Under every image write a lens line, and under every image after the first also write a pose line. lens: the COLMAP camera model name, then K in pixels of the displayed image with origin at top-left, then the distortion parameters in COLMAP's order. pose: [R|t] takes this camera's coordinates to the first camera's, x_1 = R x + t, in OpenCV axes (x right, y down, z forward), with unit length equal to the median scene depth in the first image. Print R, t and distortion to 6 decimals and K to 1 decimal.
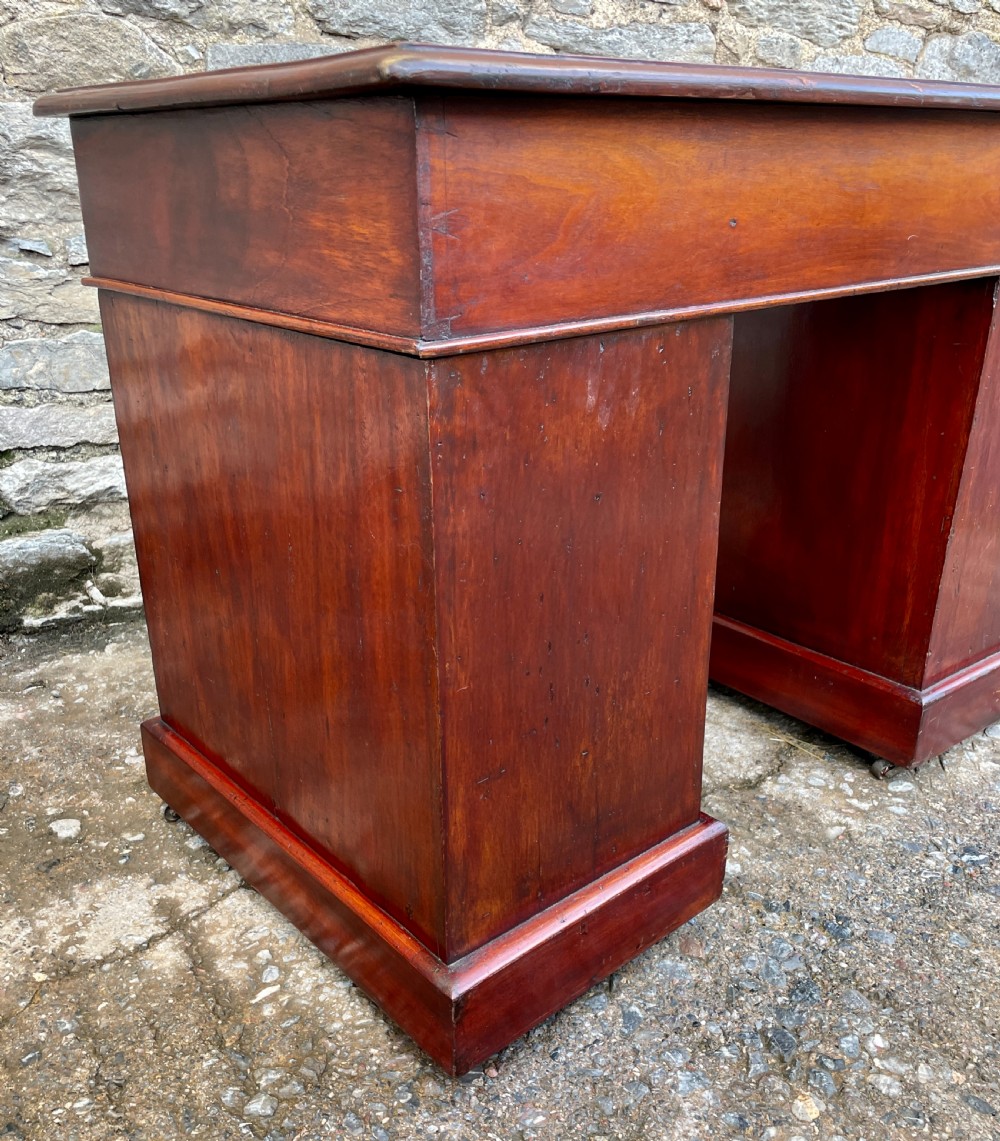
lens RADIAL K [[1085.9, 0, 495.8], [0, 1085.9, 602.2], [0, 0, 1]] dist [0.025830, 0.000000]
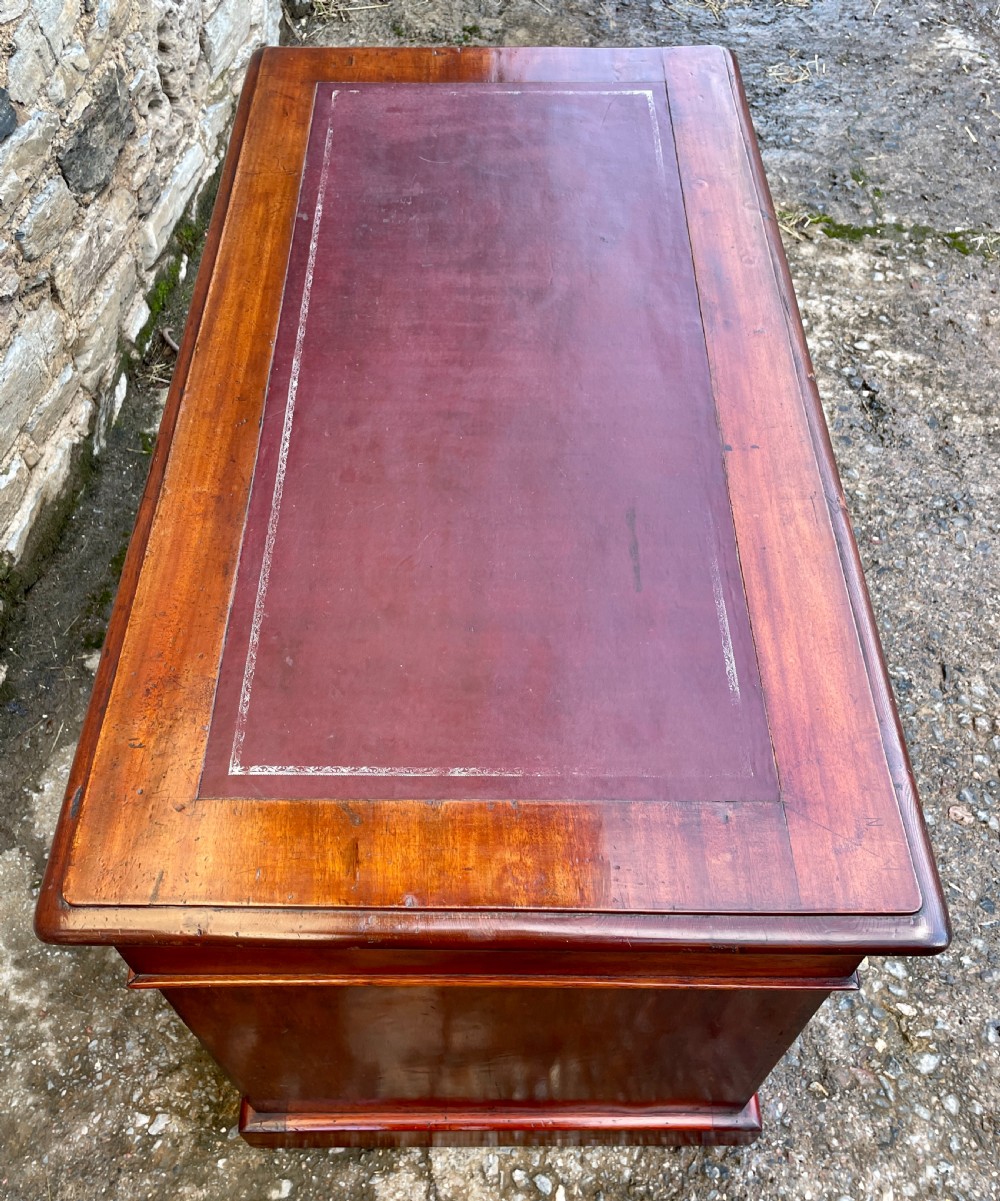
lens RADIAL K [[1124.2, 0, 487.5], [0, 1124.2, 569.6], [0, 0, 1]] dist [0.019047, 0.000000]
pose [[0.648701, -0.605588, 0.460924, -0.389663], [0.296555, 0.758918, 0.579740, -0.877591], [-0.700887, -0.239389, 0.671900, 0.337534]]
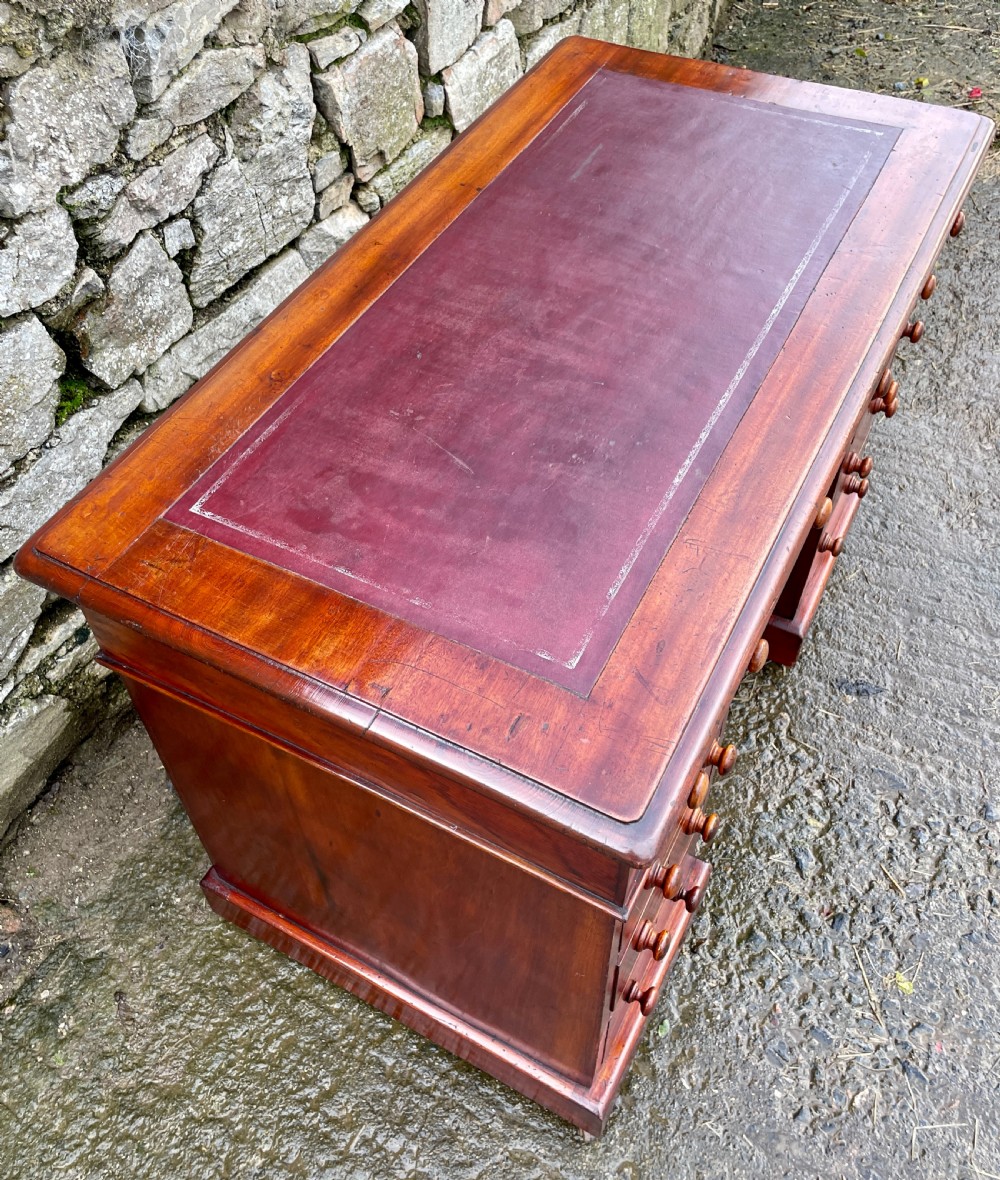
lens RADIAL K [[1094.2, 0, 482.0], [0, 1094.2, 546.2], [0, 0, 1]] dist [0.029663, 0.000000]
pose [[-0.930096, 0.297229, -0.215816, 0.552159], [-0.107186, 0.342355, 0.933437, -1.341506], [0.351330, 0.891318, -0.286564, 1.487251]]
